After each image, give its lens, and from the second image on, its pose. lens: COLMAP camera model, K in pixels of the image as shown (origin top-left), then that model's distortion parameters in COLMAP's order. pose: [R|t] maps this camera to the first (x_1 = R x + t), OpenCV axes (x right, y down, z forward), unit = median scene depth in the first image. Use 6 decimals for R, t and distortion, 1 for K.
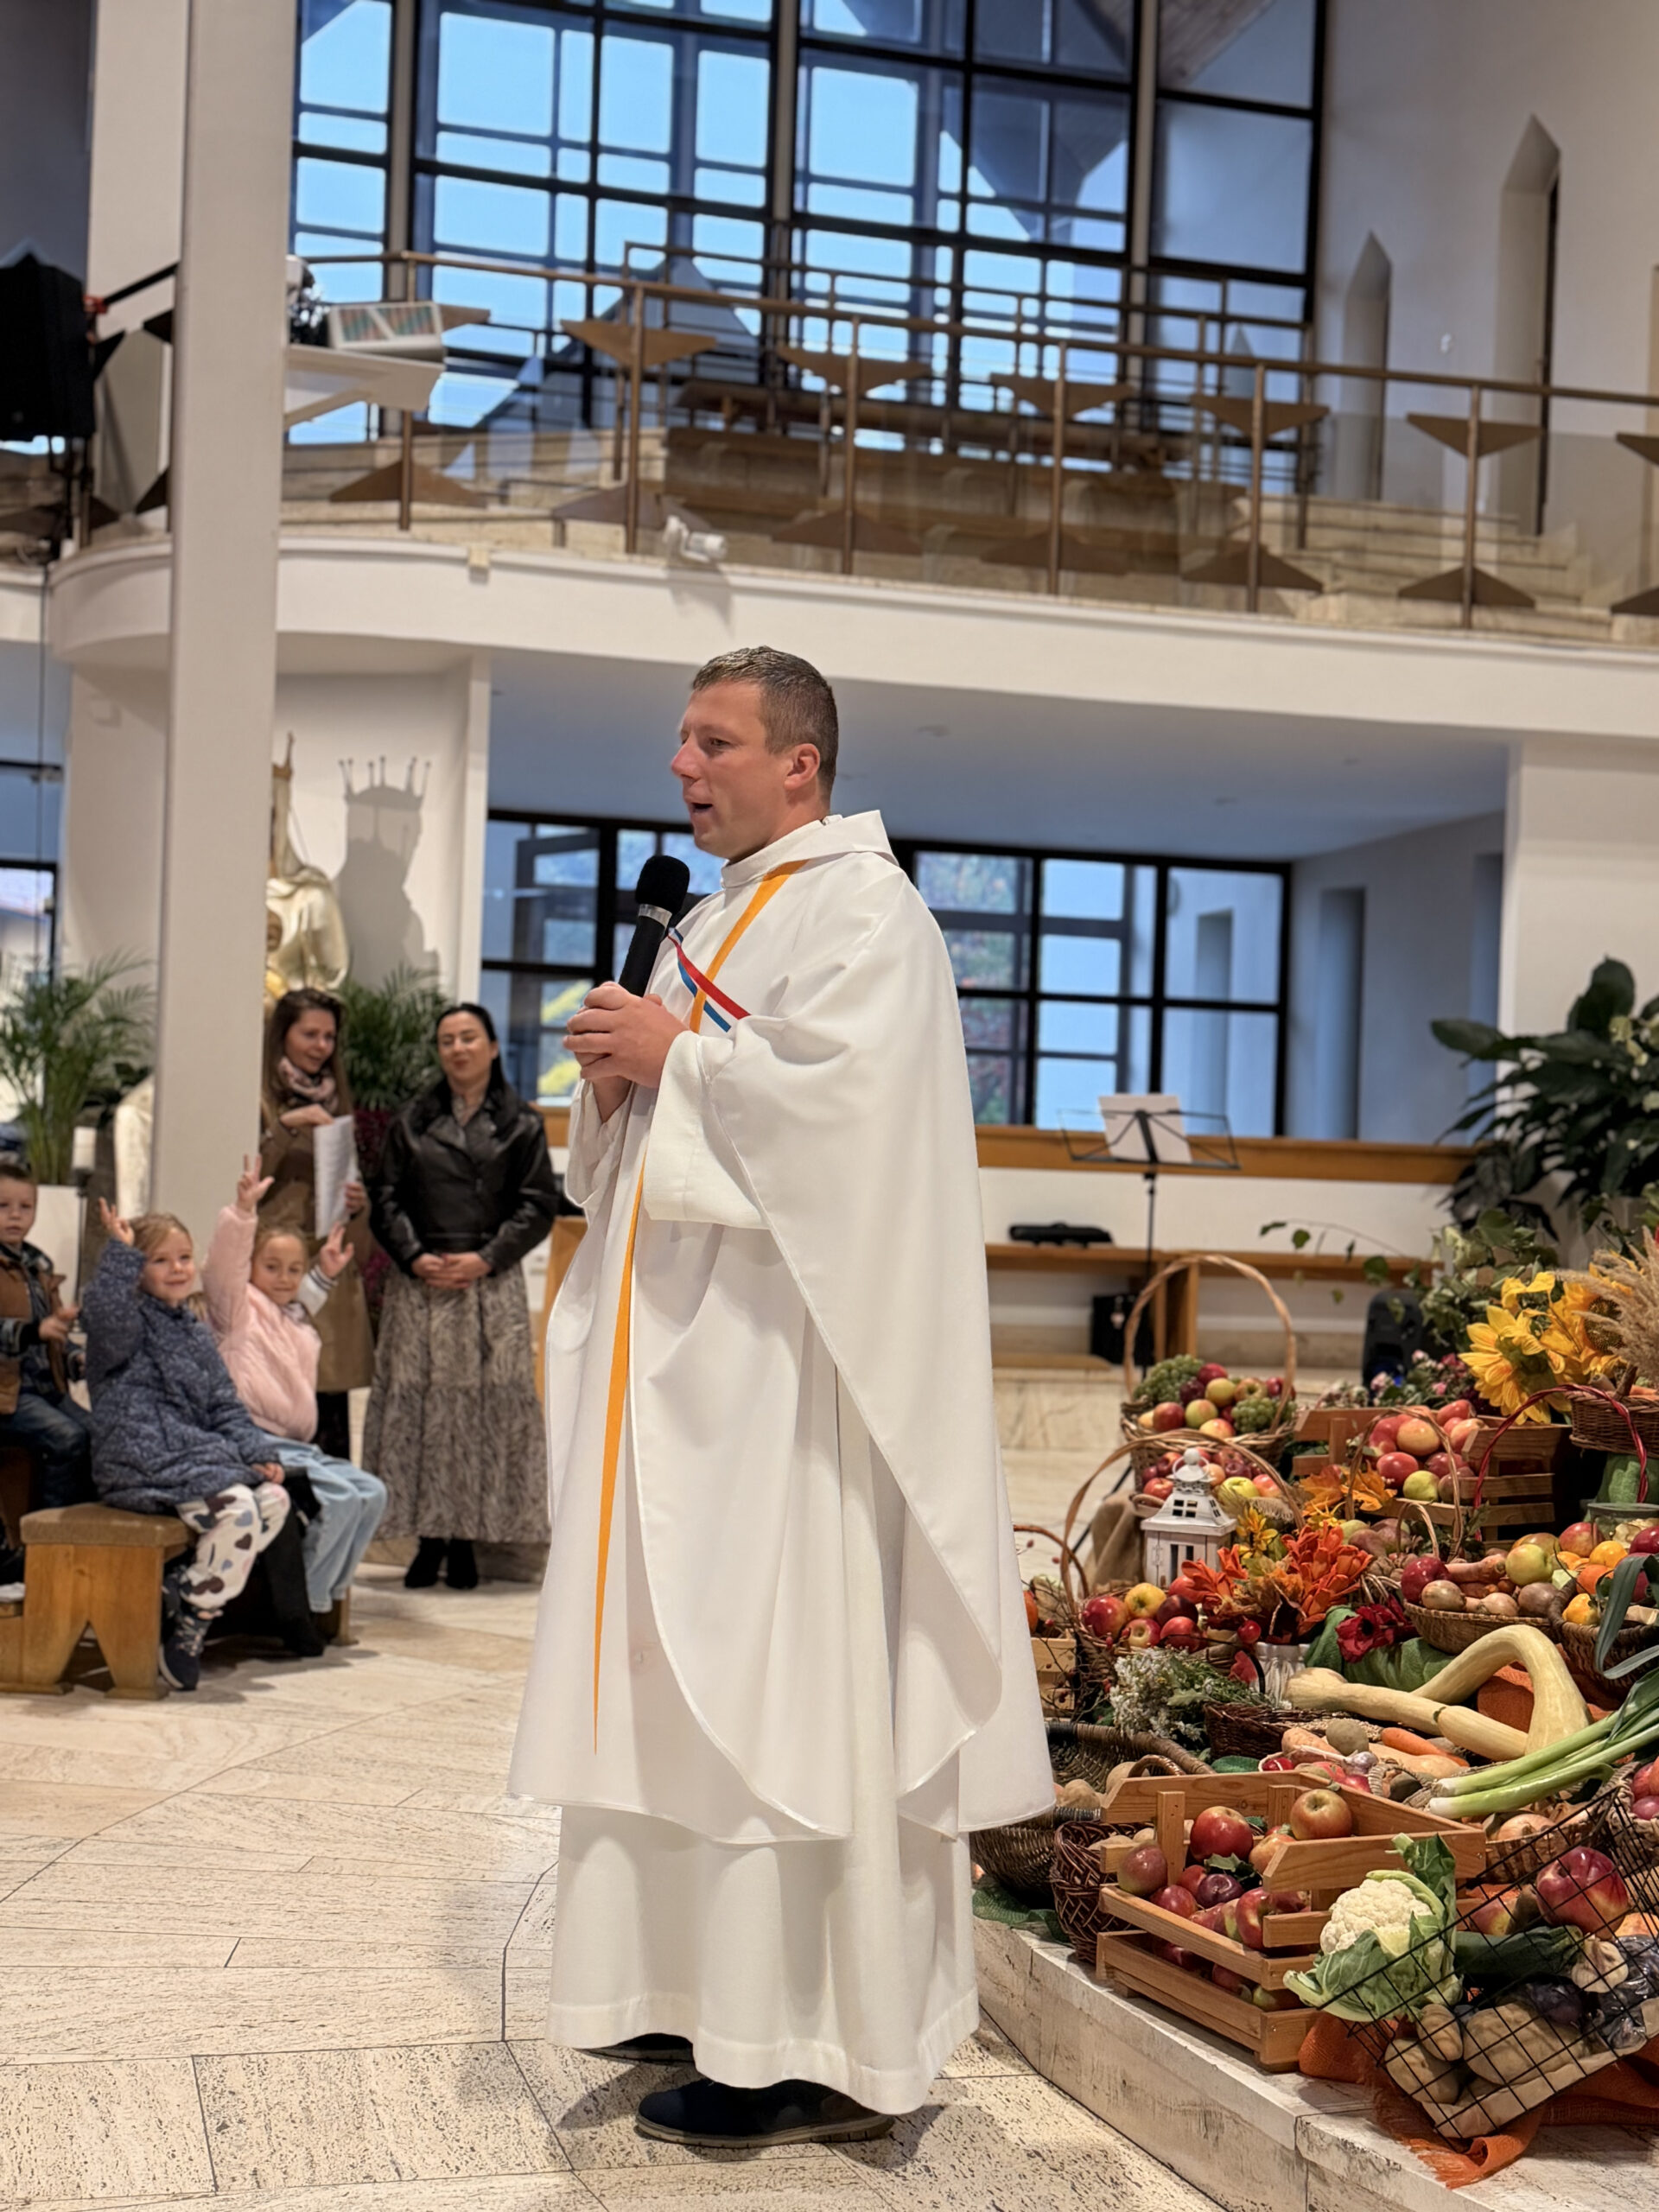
lens RADIAL K [[2848.6, 0, 823.1], [0, 2848.6, 1114.3], [0, 0, 1]] dist [0.210579, -0.452299]
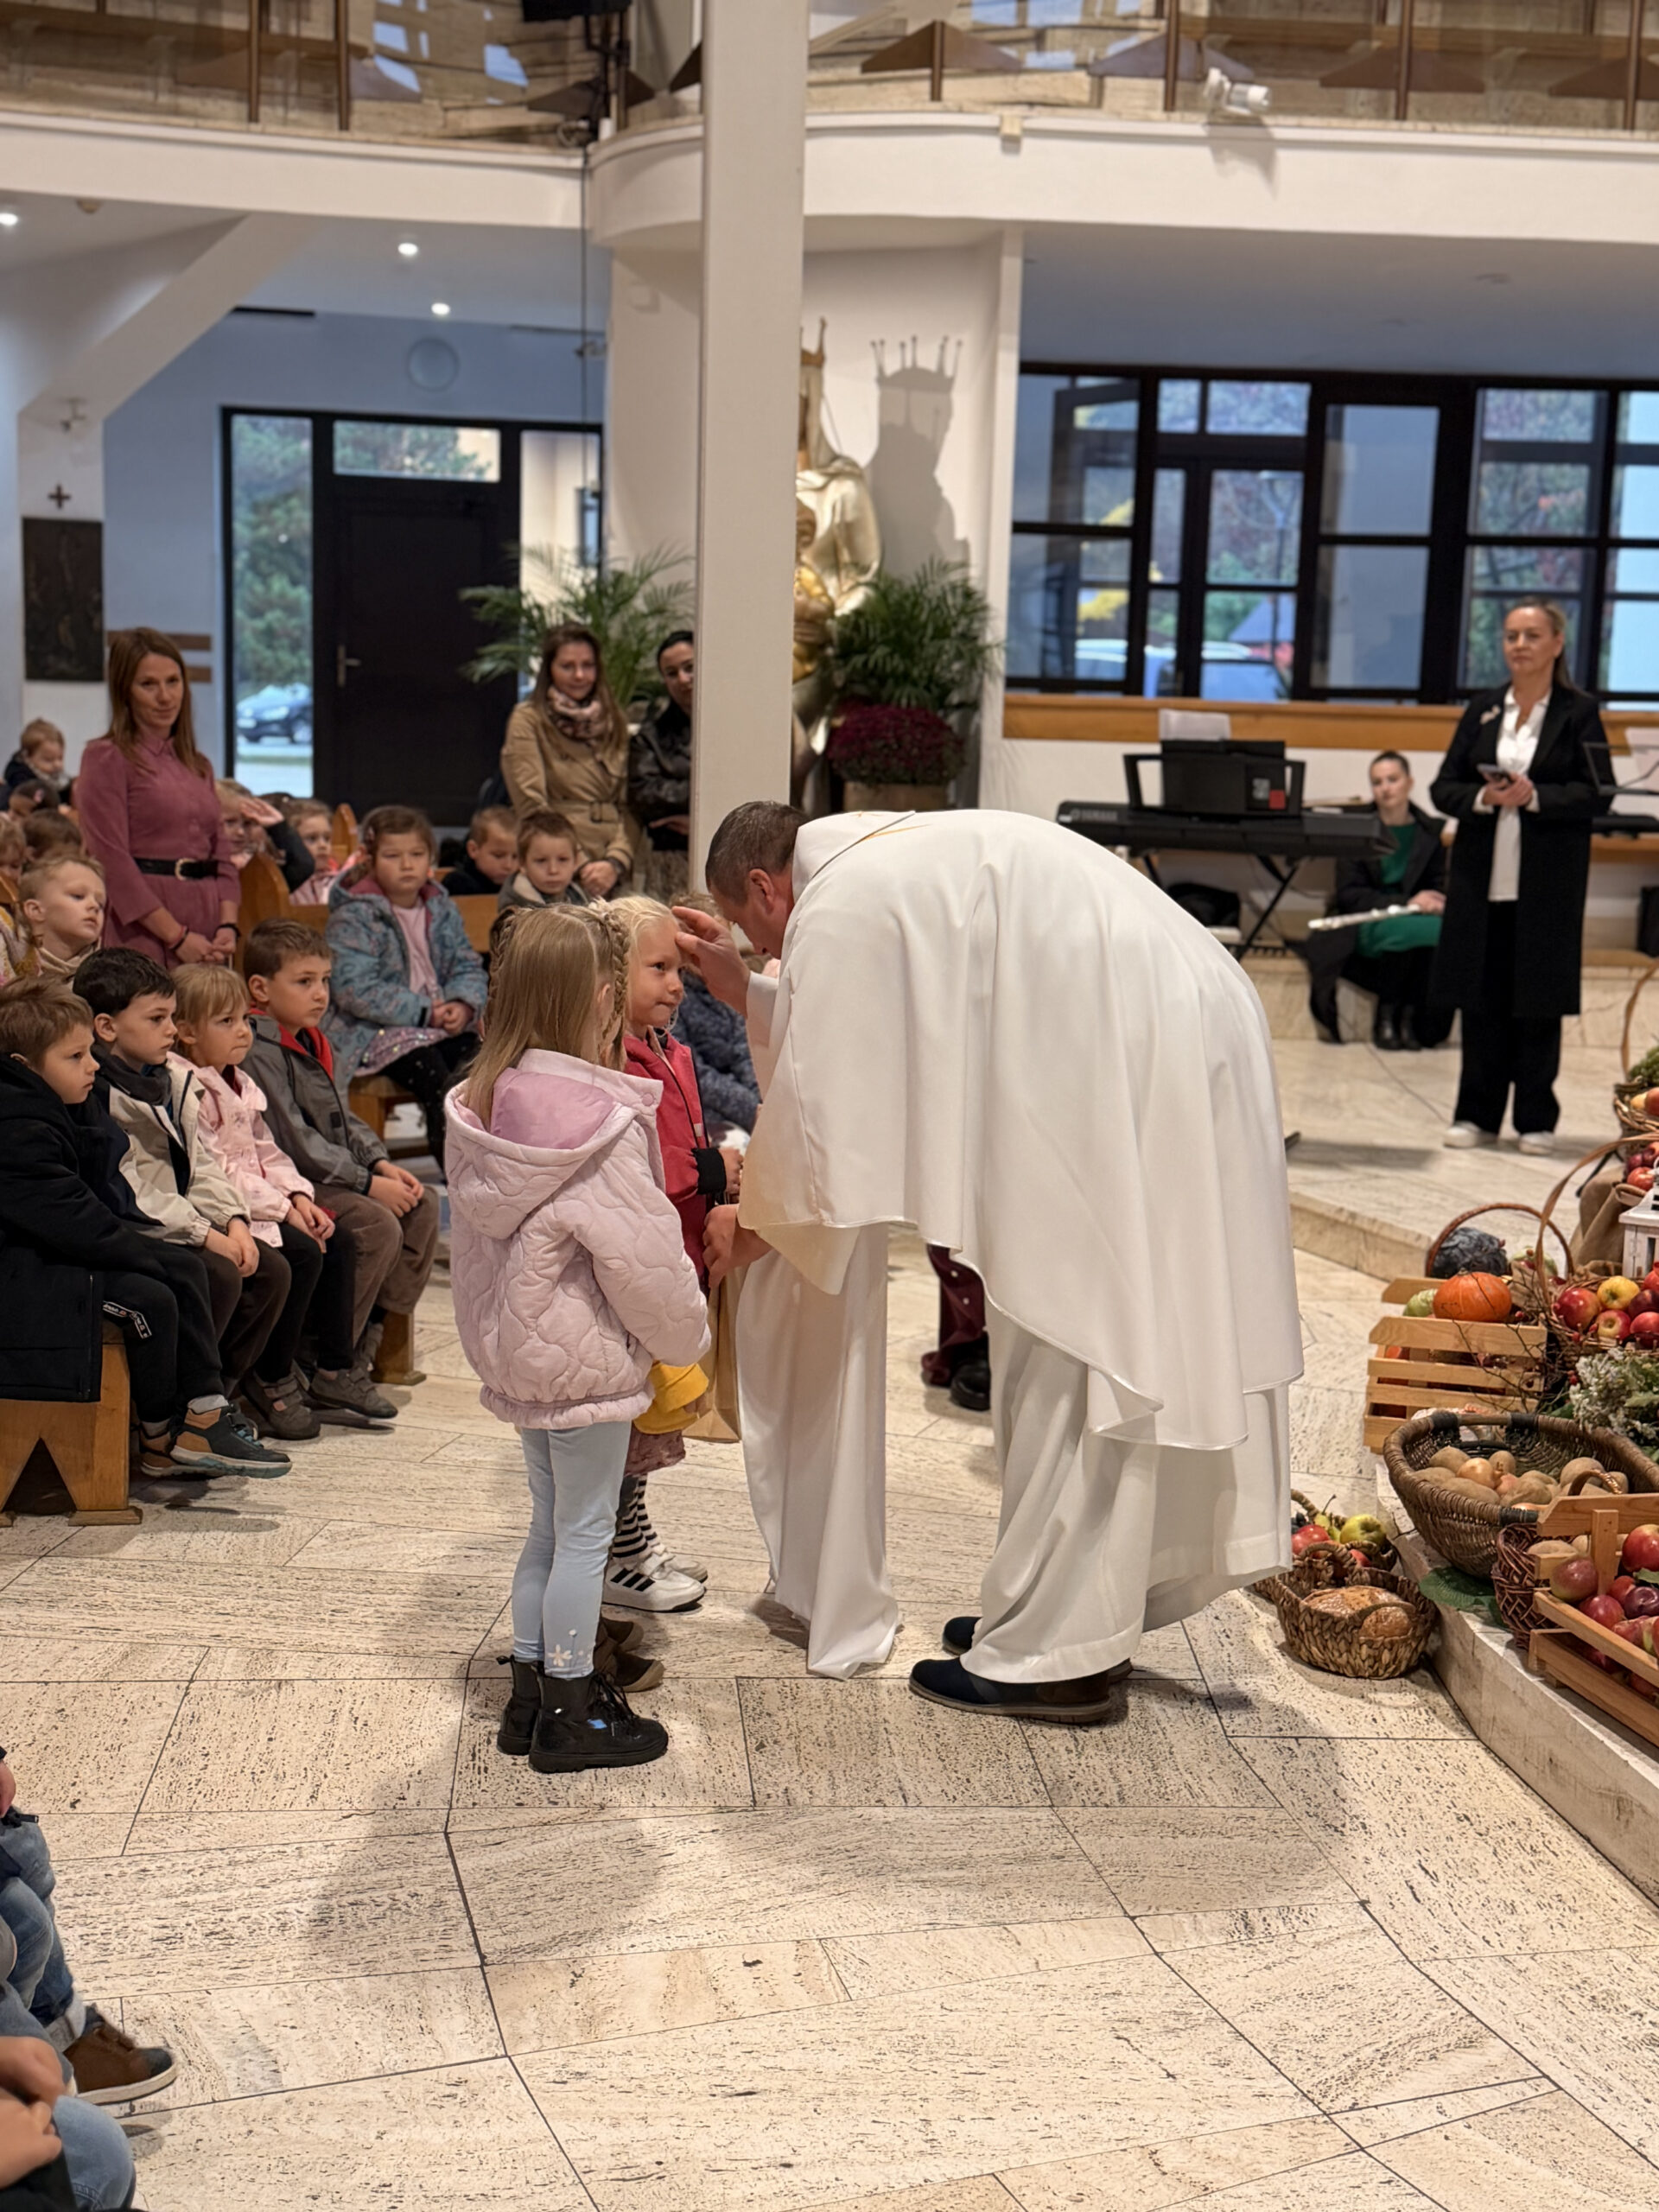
lens RADIAL K [[2921.9, 0, 837.4], [0, 2921.9, 1110.0], [0, 0, 1]] dist [0.218004, -0.496445]
pose [[0.983046, 0.019386, -0.182329, 0.025941], [0.011086, 0.986291, 0.164640, -0.070659], [0.183021, -0.163870, 0.969355, -0.078334]]
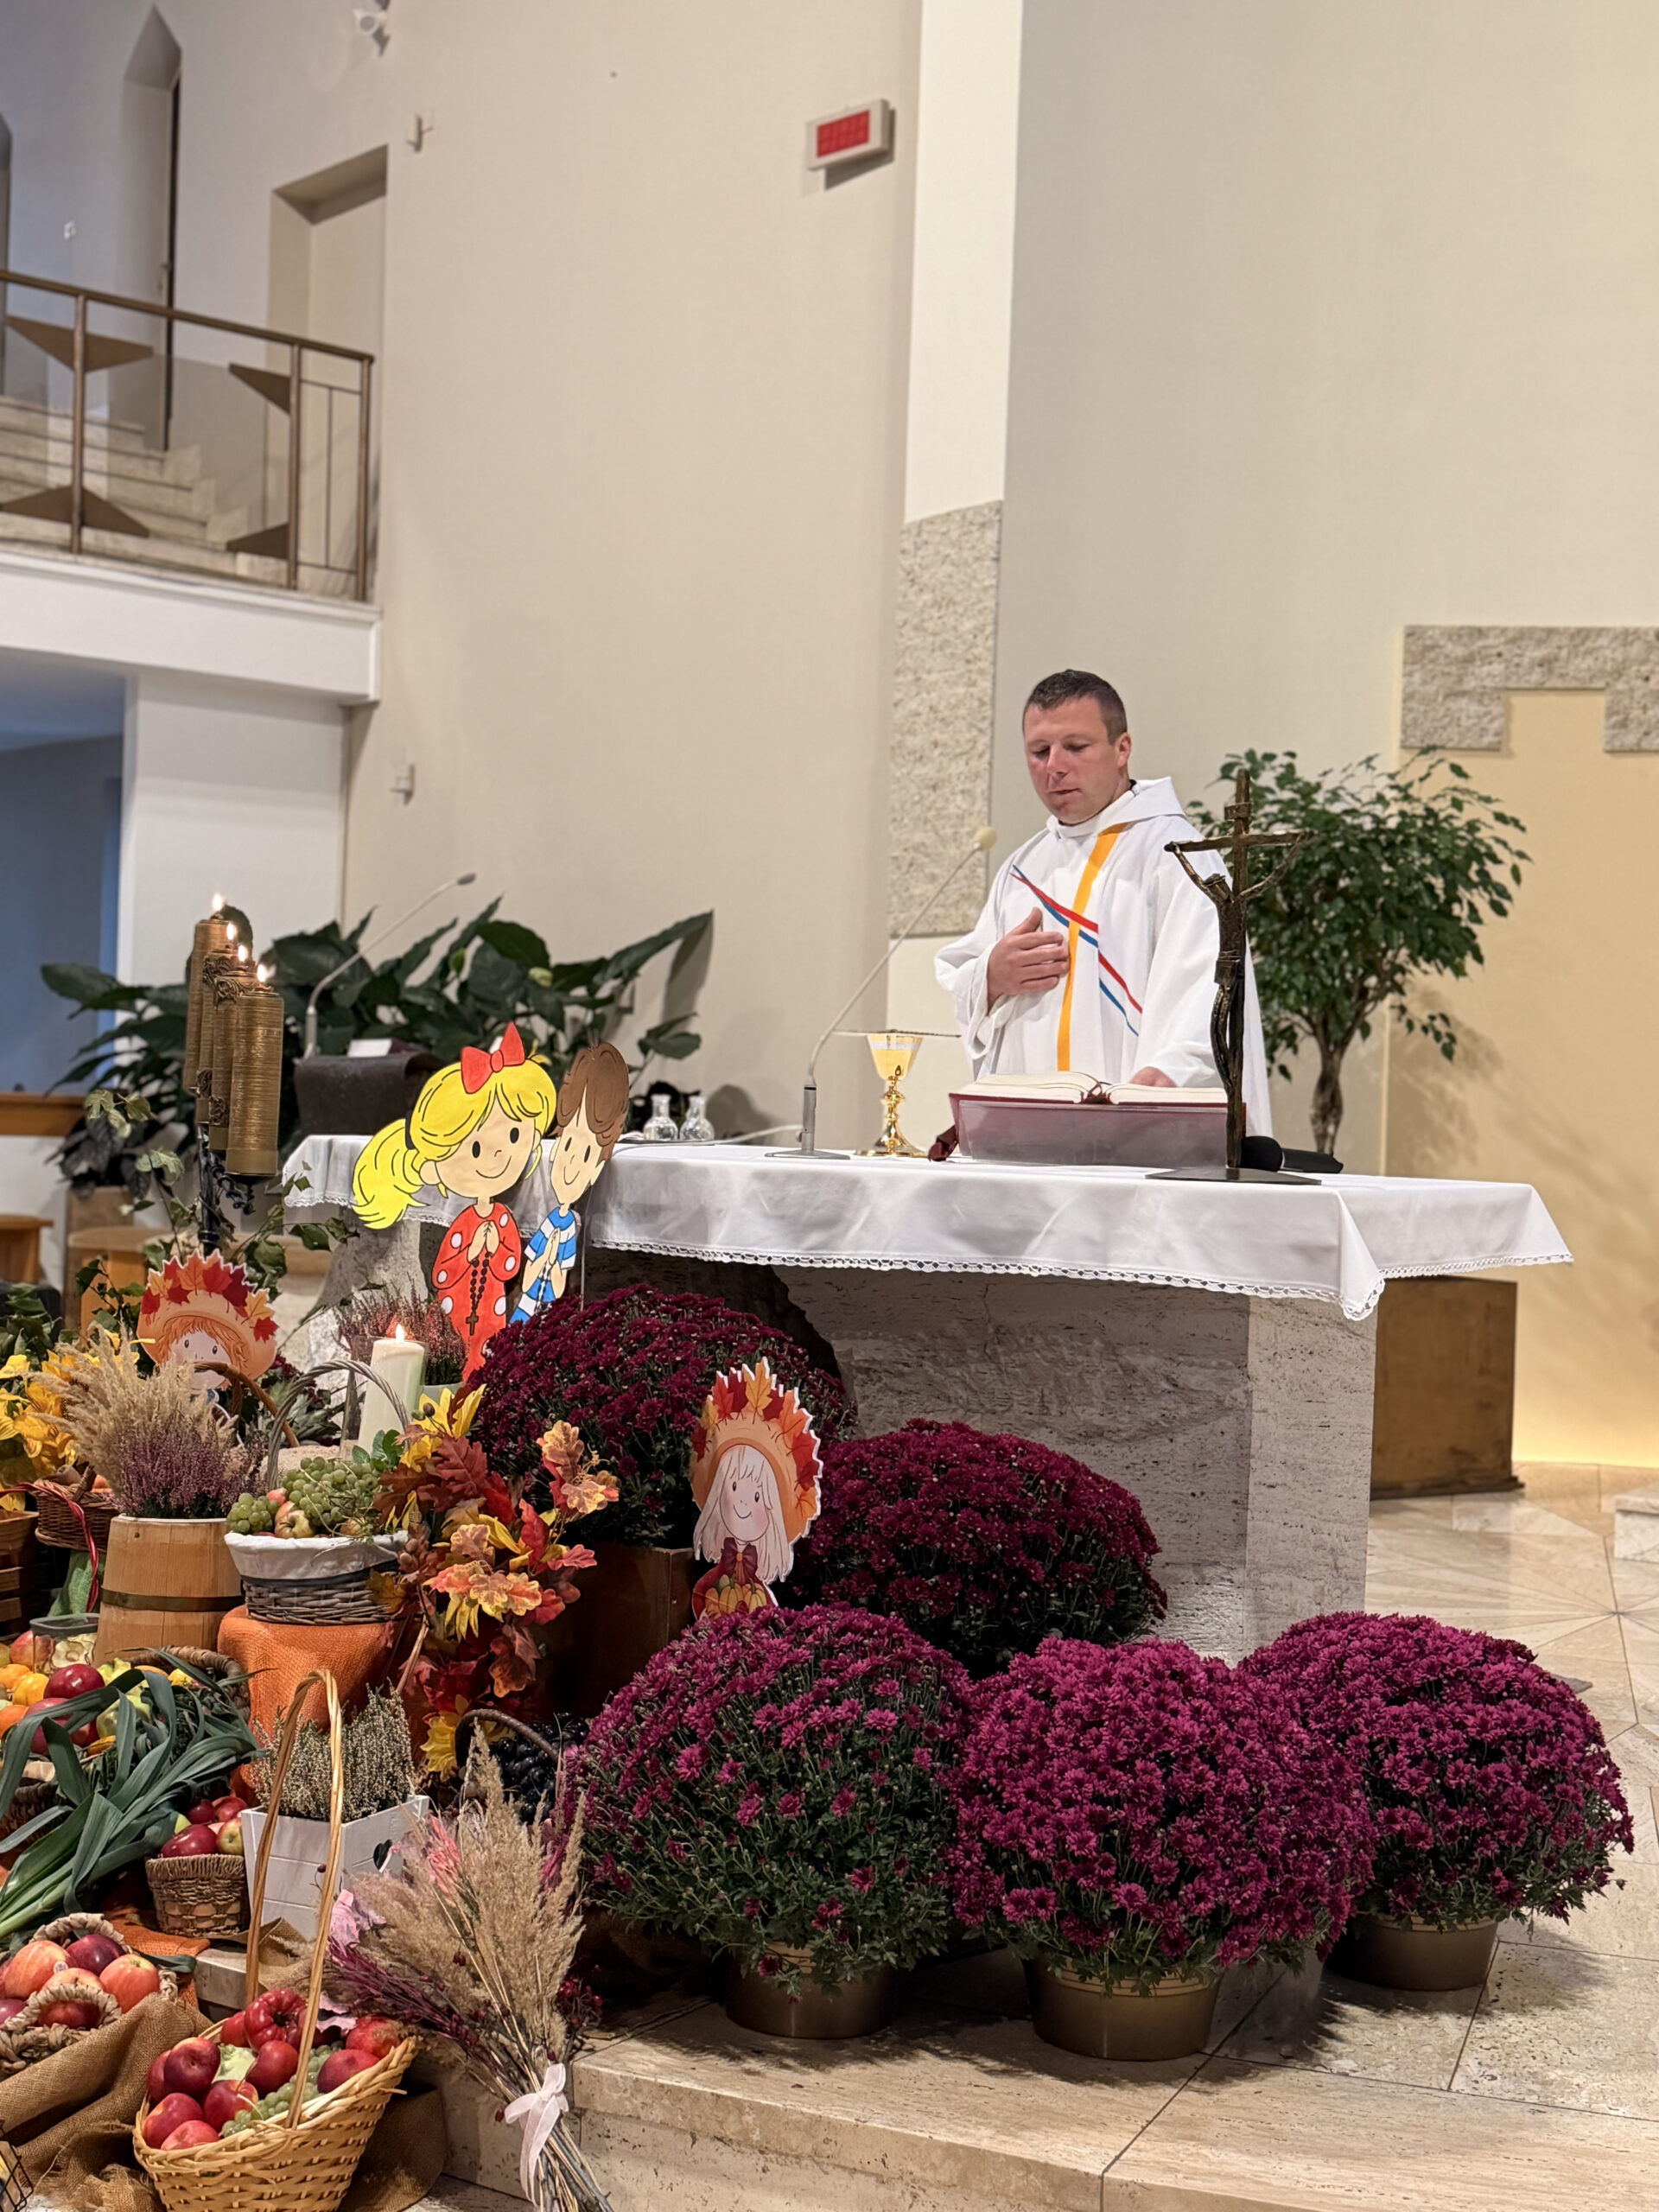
lens RADIAL K [[2921.9, 0, 837.4], [0, 2921.9, 1110.0], [0, 0, 1]] dist [0.218004, -0.496445]
pose [[0.903799, -0.004090, 0.427938, 0.072557], [-0.014104, 0.999126, 0.039336, -0.065161], [-0.427725, -0.041587, 0.902952, 0.003380]]
